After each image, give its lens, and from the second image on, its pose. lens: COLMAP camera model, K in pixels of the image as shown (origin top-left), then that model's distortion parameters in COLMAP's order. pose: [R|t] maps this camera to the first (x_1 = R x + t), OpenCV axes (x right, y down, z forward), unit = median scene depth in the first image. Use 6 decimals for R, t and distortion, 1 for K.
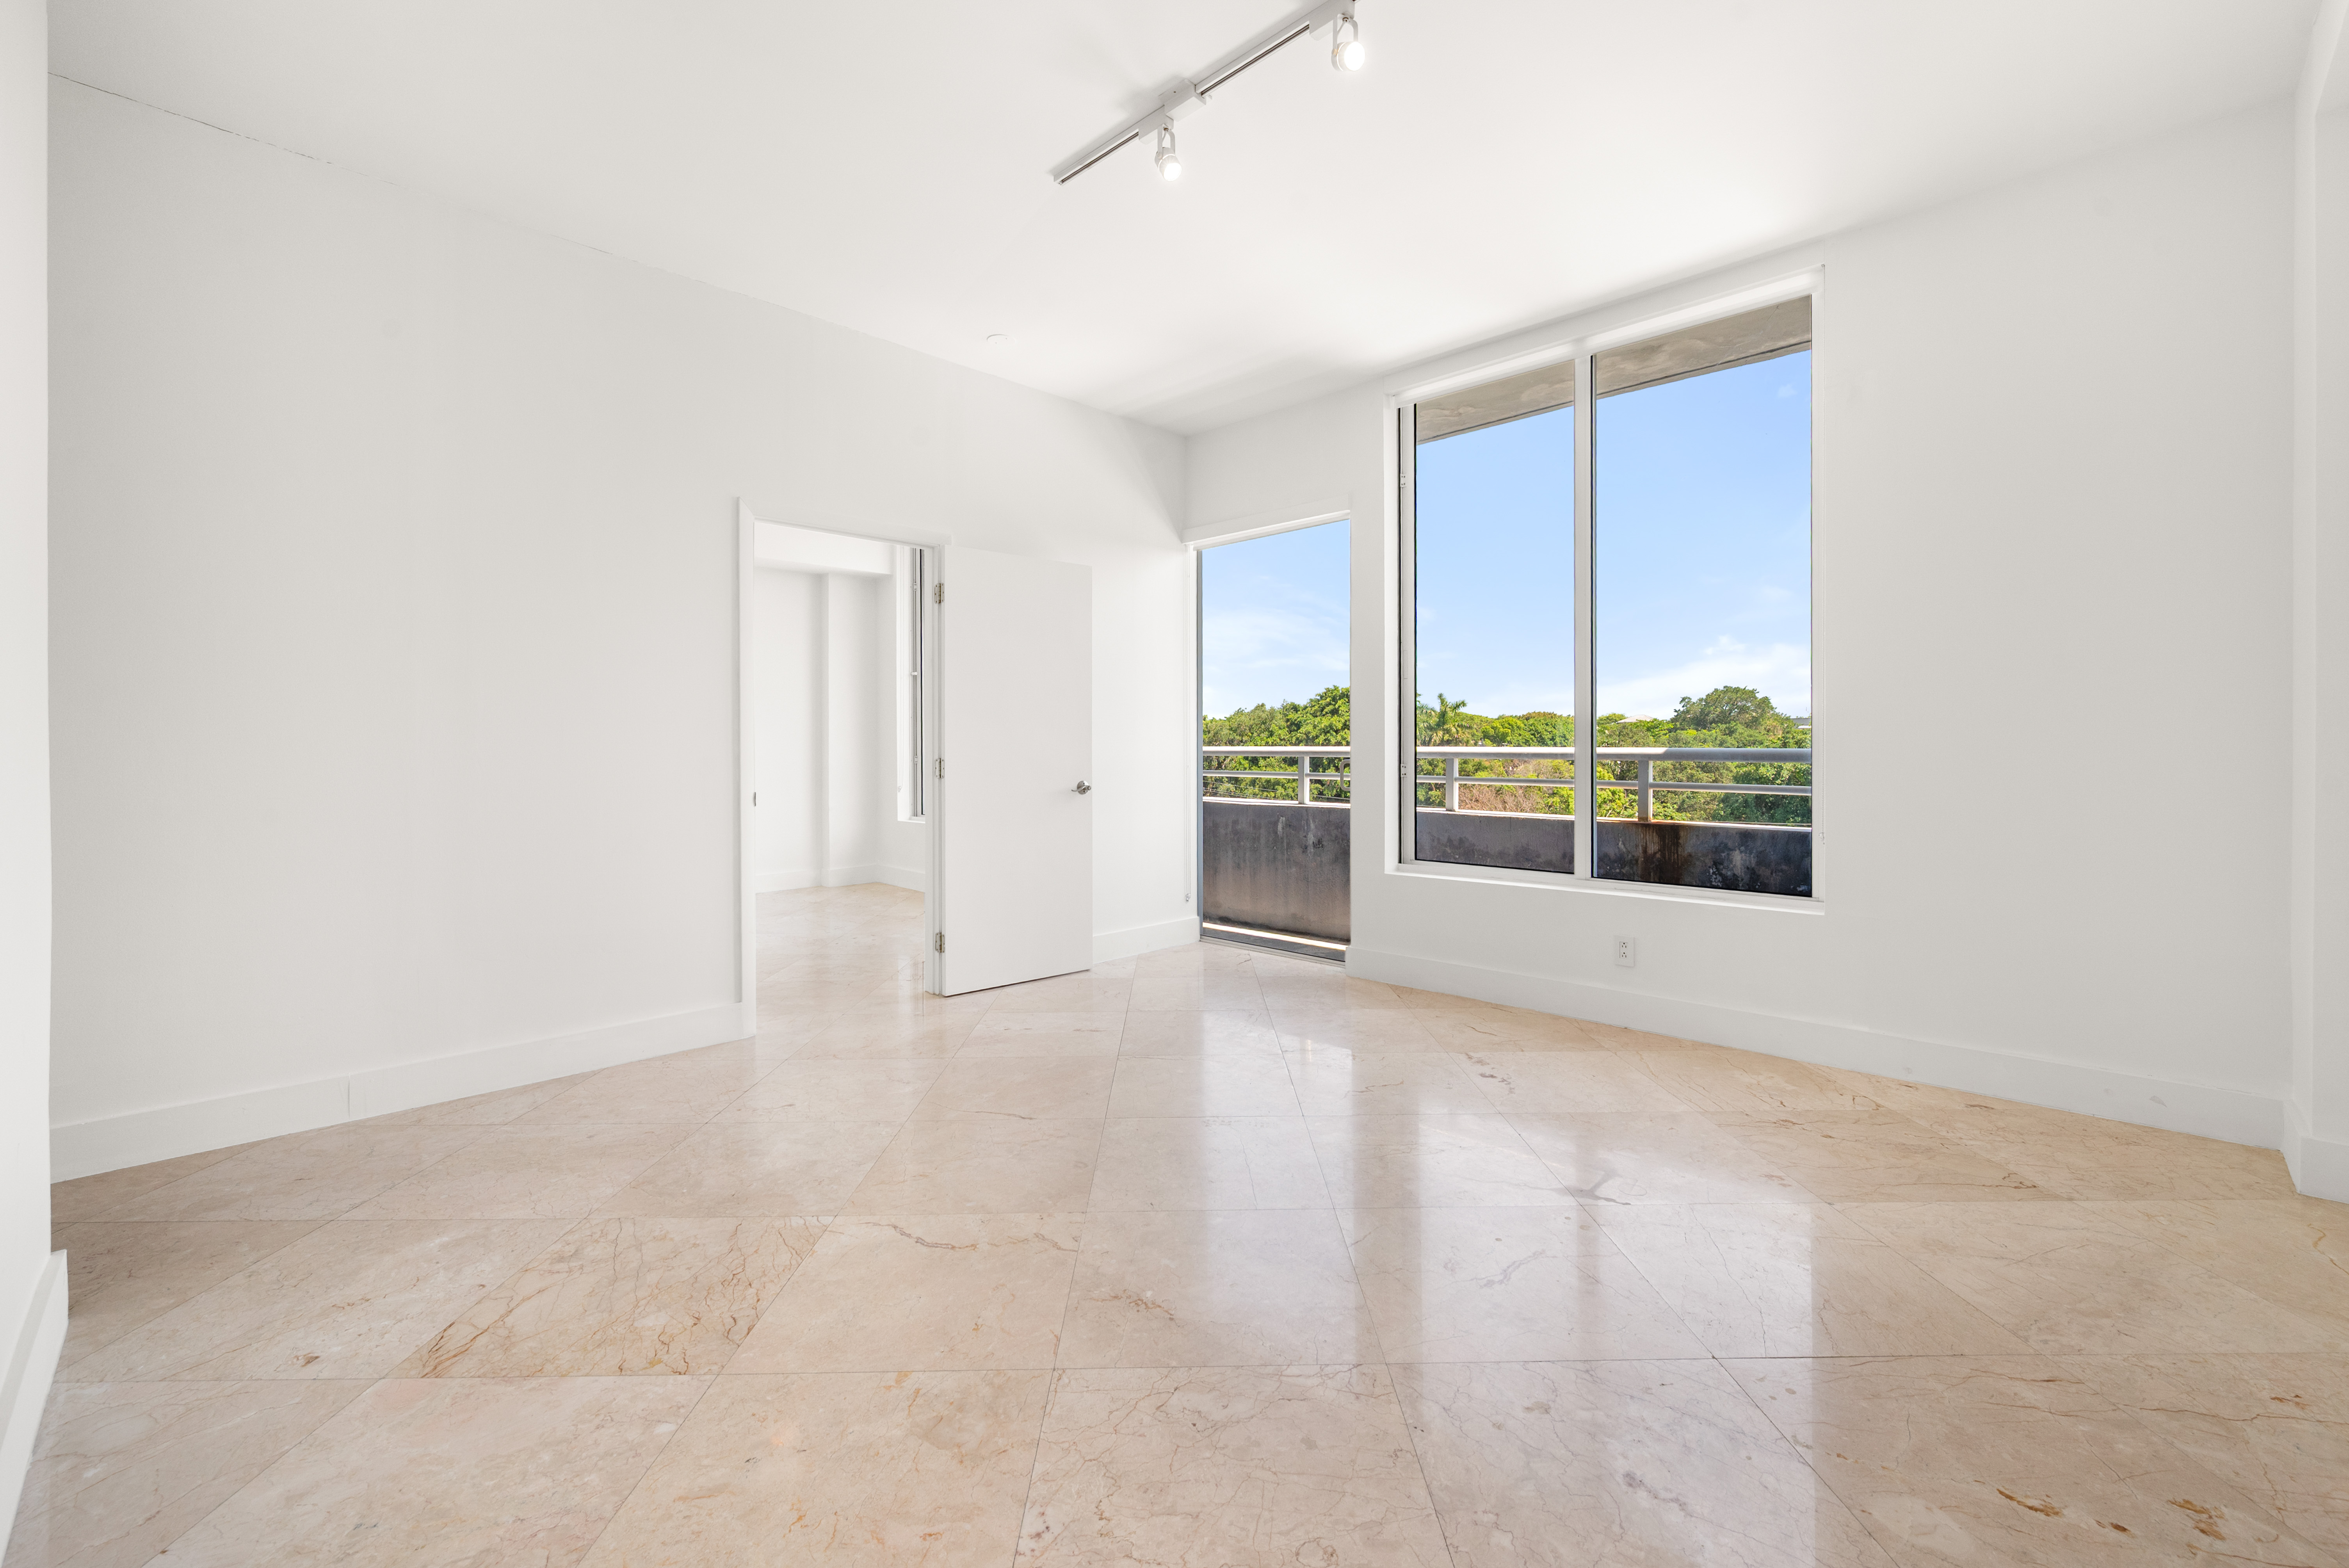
lens RADIAL K [[968.0, 0, 1182.5], [0, 968.0, 749.3], [0, 0, 1]] dist [0.001286, -0.000186]
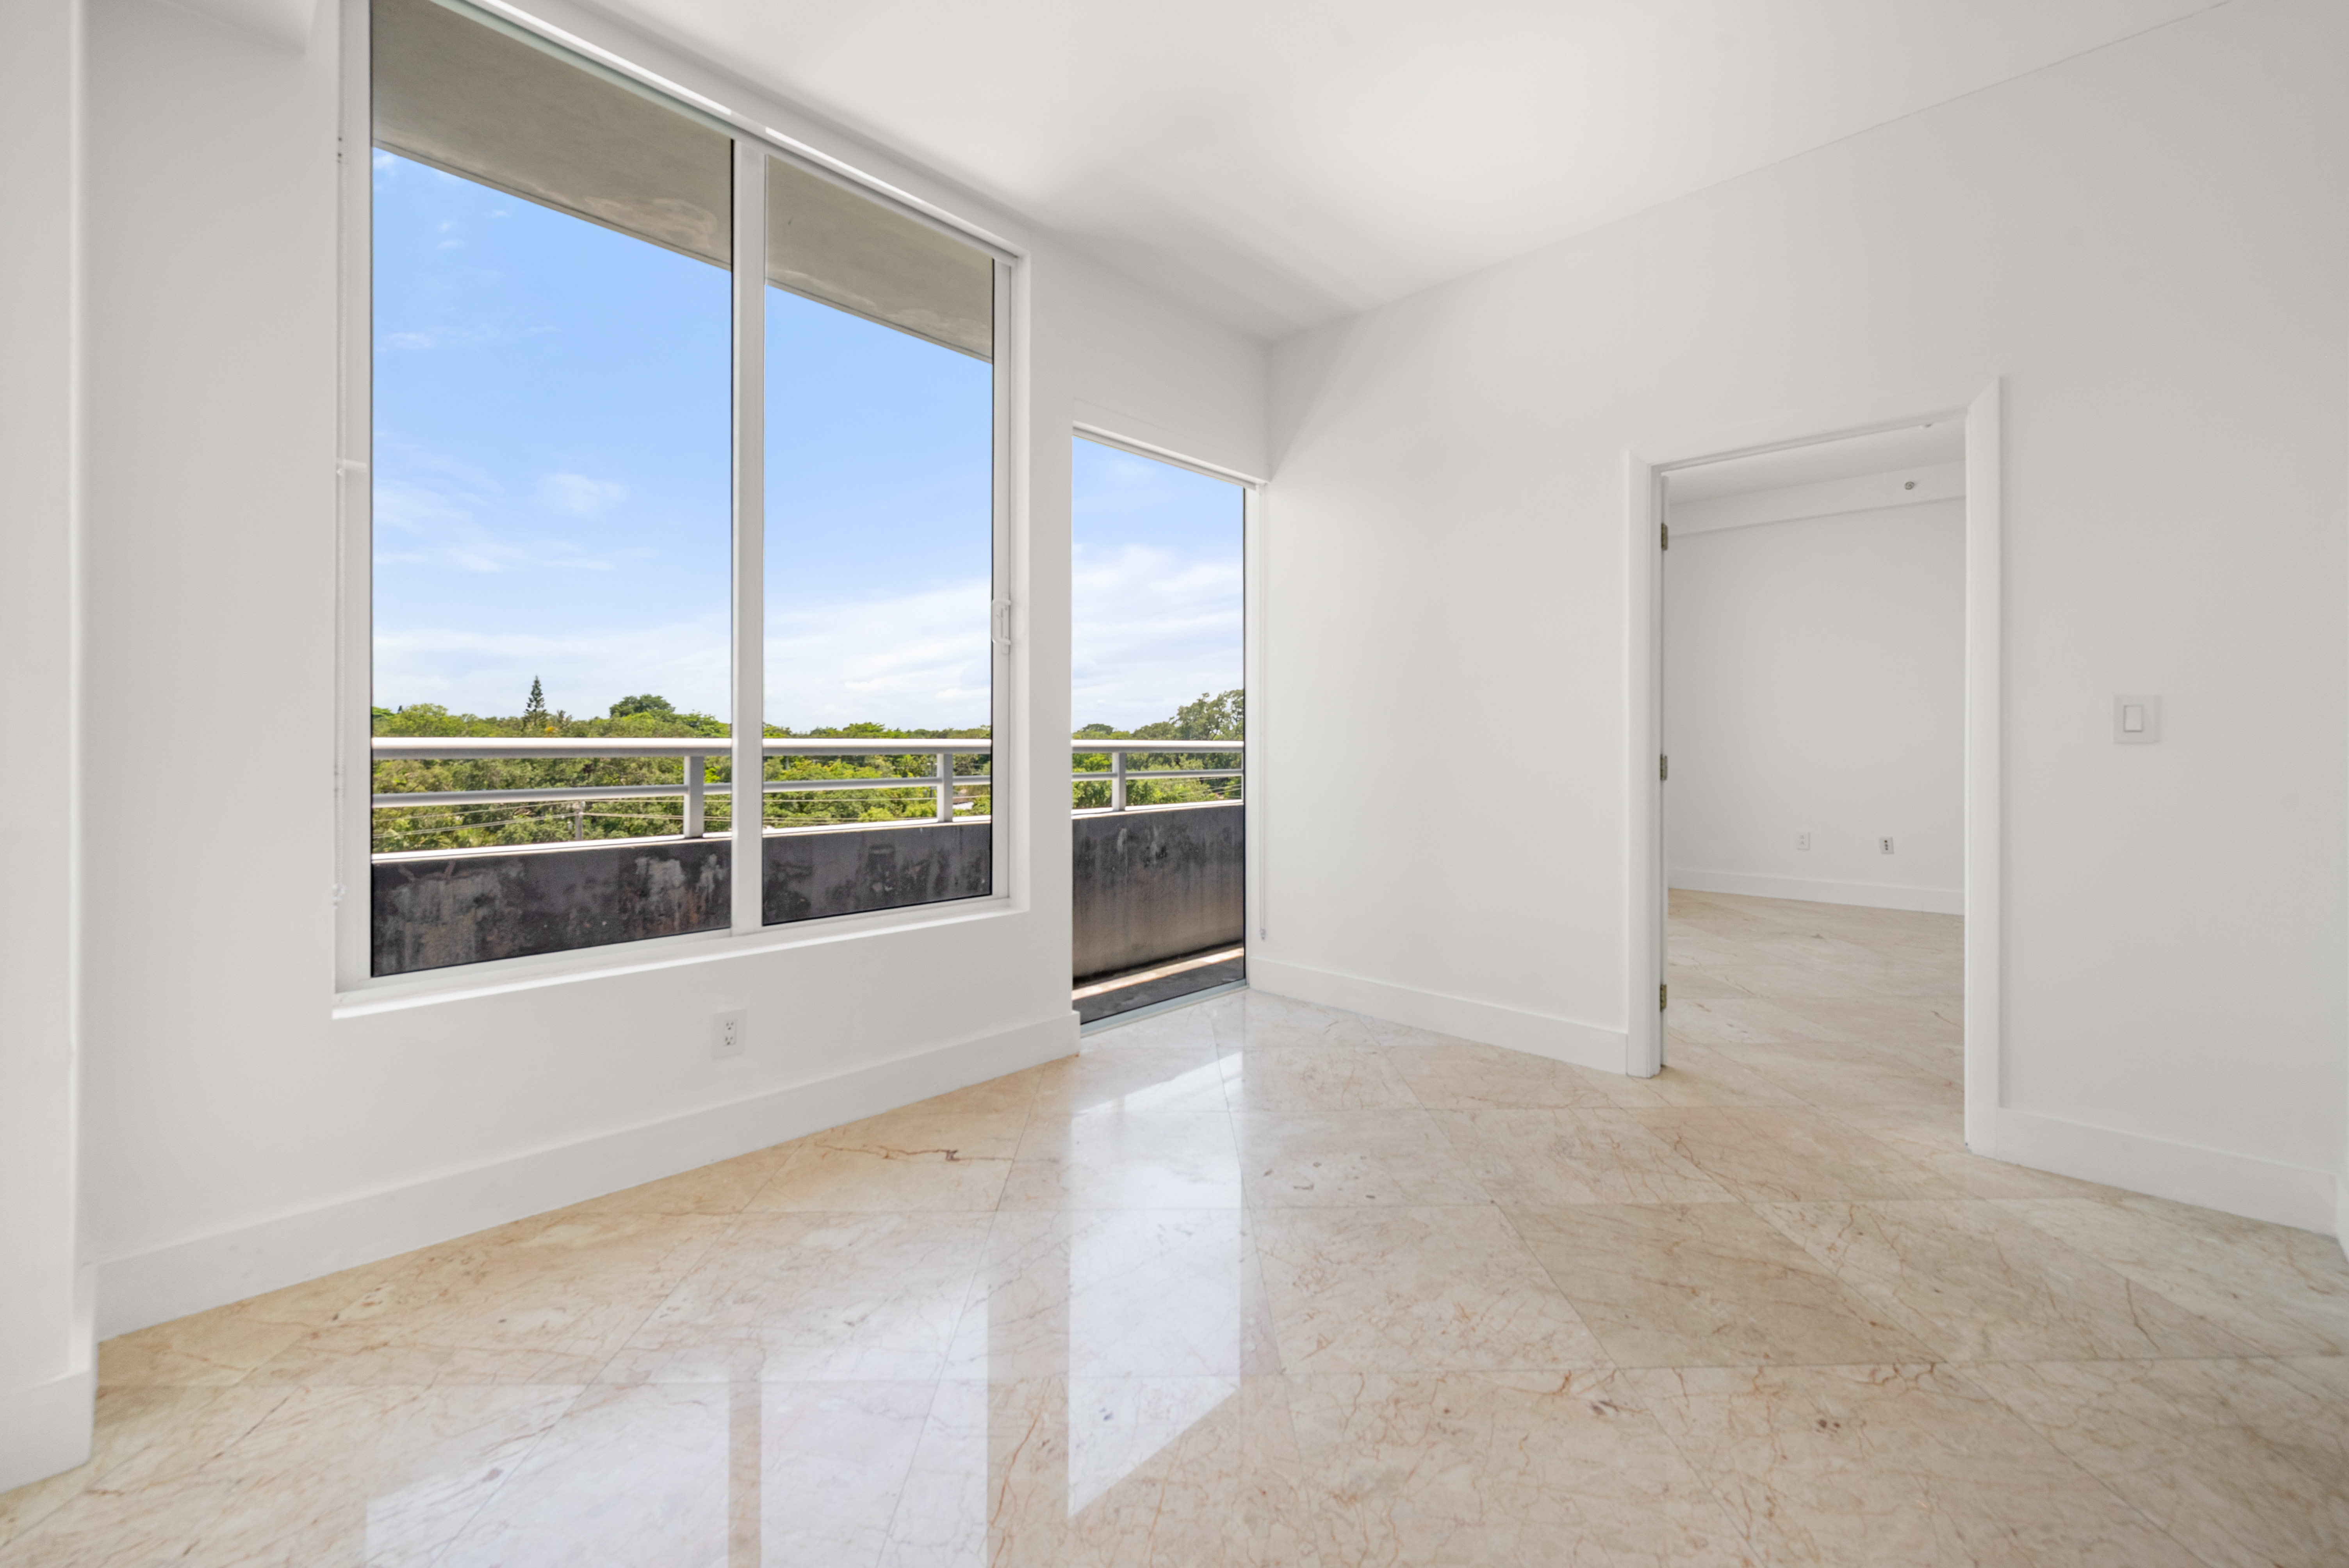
lens RADIAL K [[955.3, 0, 1176.1], [0, 955.3, 741.1], [0, 0, 1]] dist [0.002550, 0.000201]
pose [[-0.017021, 0.004471, 0.999845, -0.900668], [0.002367, 0.999987, -0.004431, 0.001867], [-0.999852, 0.002291, -0.017032, 1.267749]]
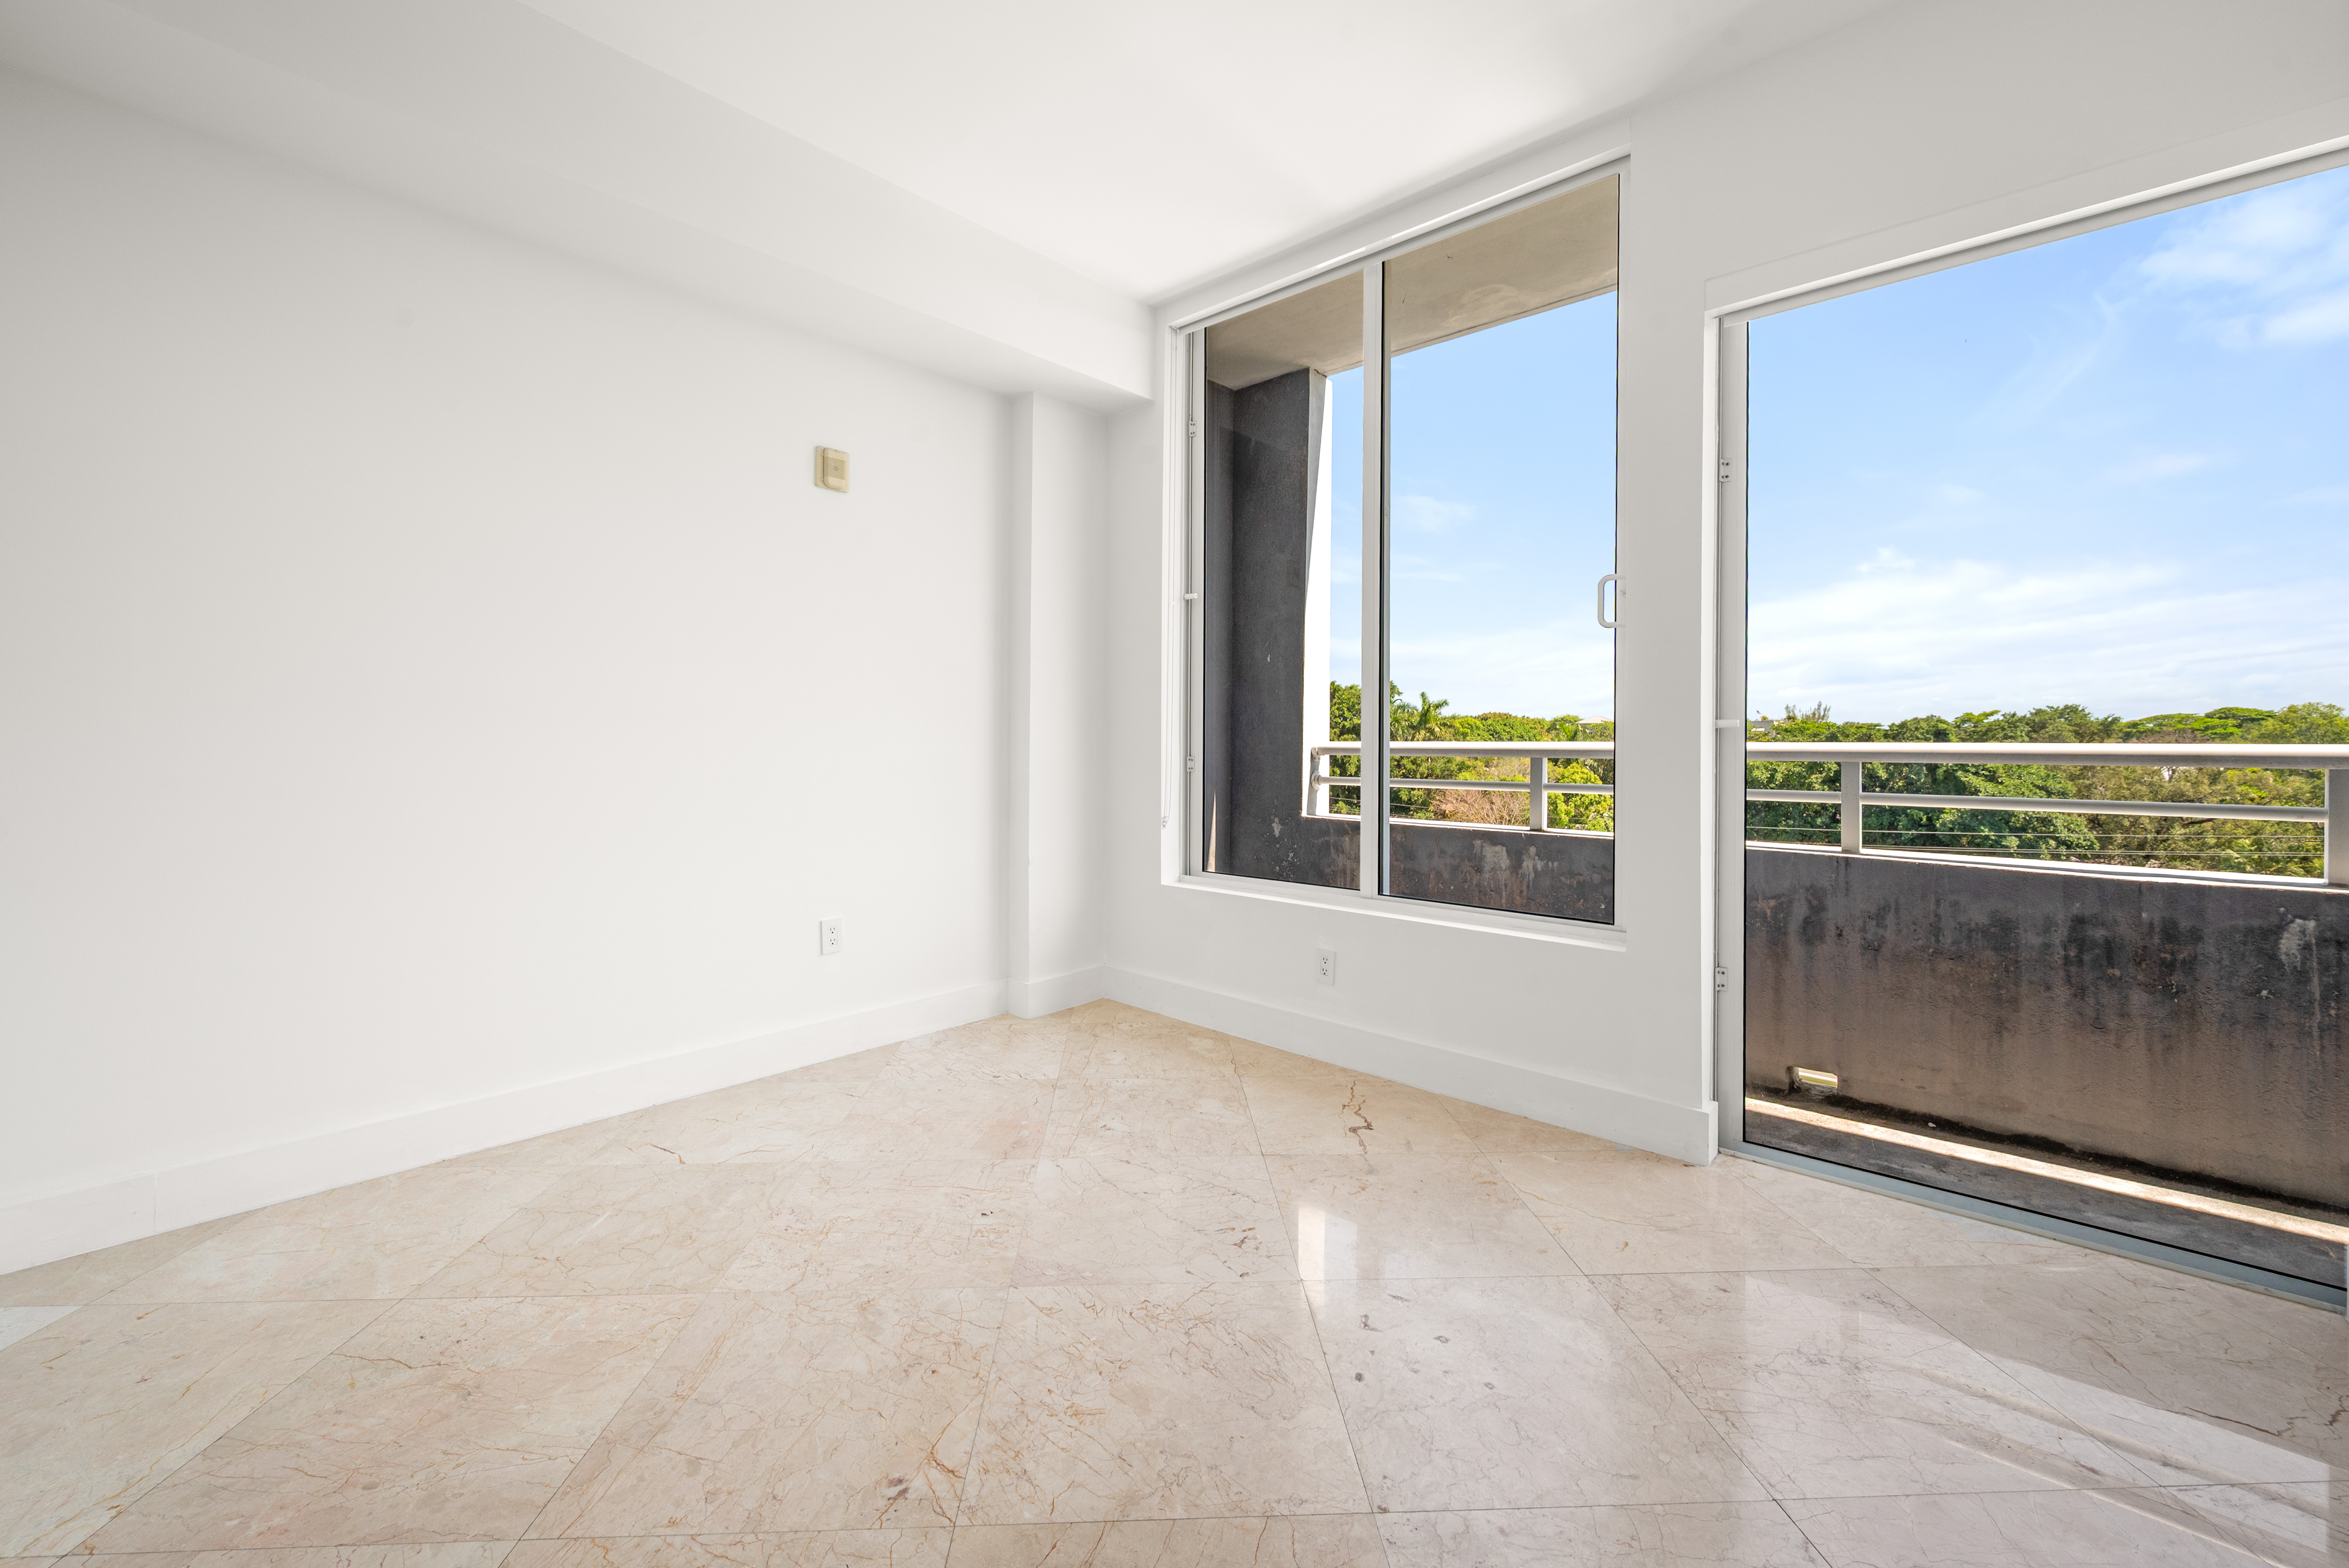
lens RADIAL K [[954.0, 0, 1180.1], [0, 954.0, 743.9], [0, 0, 1]] dist [-0.000798, -0.000001]
pose [[0.999208, 0.008037, 0.038983, -0.494459], [-0.007921, 0.999964, -0.003127, 0.002471], [-0.039007, 0.002816, 0.999235, 0.814190]]
